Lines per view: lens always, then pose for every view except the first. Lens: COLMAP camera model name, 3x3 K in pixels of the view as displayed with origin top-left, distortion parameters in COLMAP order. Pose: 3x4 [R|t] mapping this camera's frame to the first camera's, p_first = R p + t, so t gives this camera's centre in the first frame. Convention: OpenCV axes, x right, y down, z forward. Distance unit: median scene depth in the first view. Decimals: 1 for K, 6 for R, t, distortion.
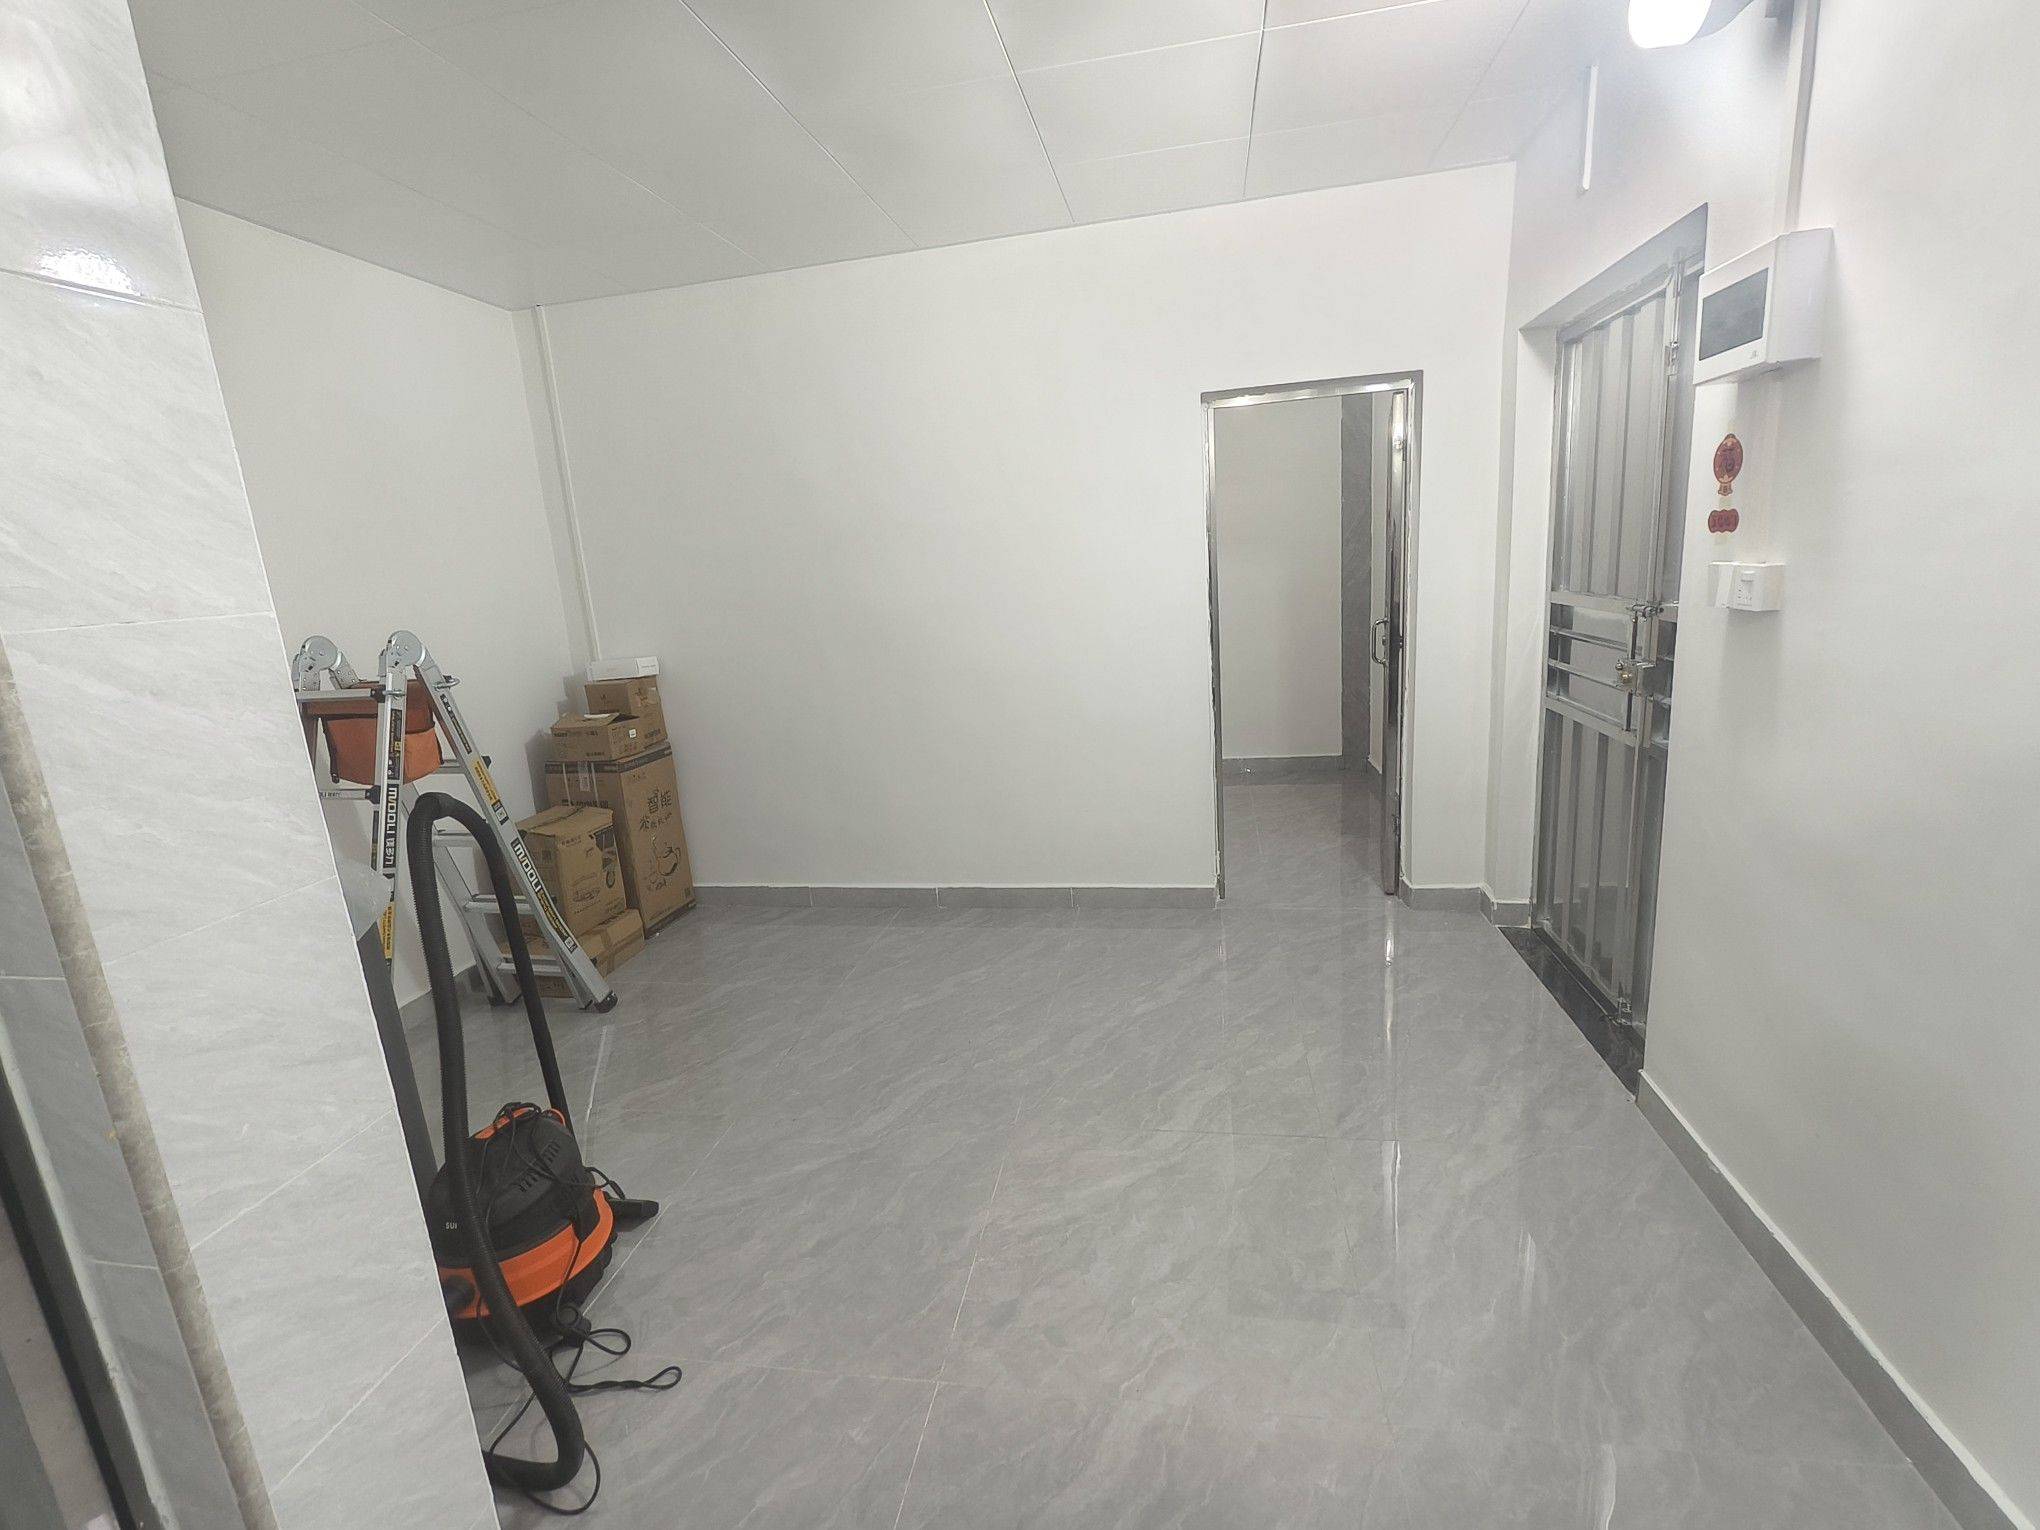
lens RADIAL K [[930.9, 0, 1014.2], [0, 930.9, 770.1], [0, 0, 1]] dist [-0.003577, -0.000165]
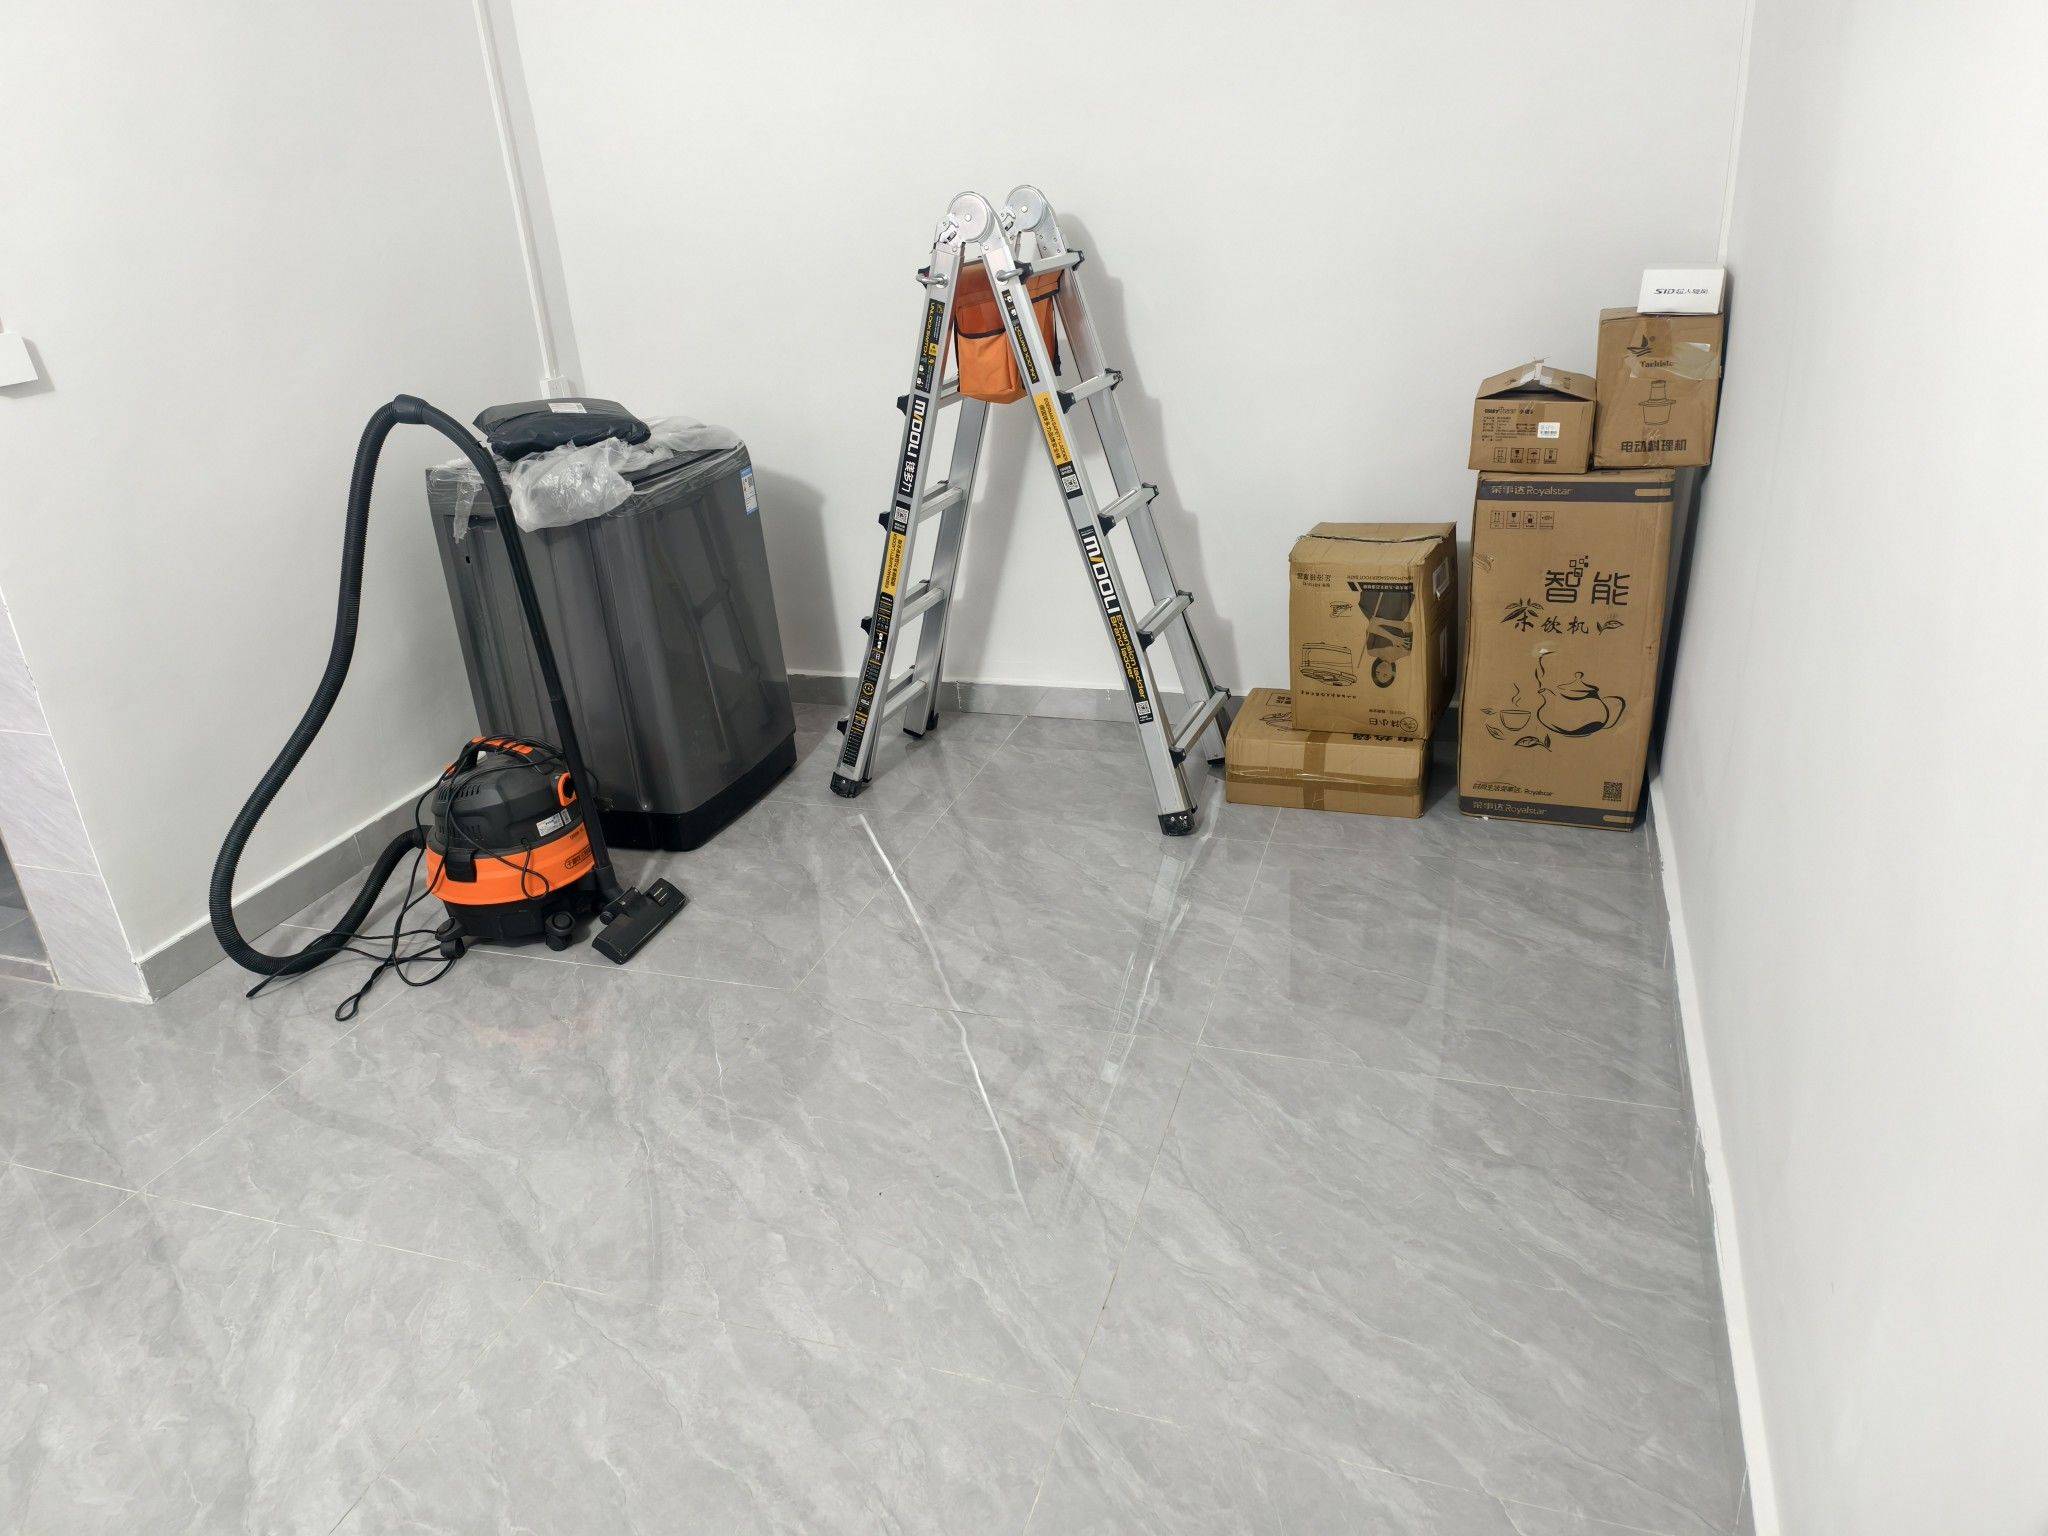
lens RADIAL K [[1390.4, 0, 1030.4], [0, 1390.4, 769.2], [0, 0, 1]] dist [0.015171, -0.014252]
pose [[-0.144675, 0.464566, -0.873640, 0.585129], [-0.140114, 0.864414, 0.482863, -0.341039], [0.979509, 0.192267, -0.059967, 1.397341]]
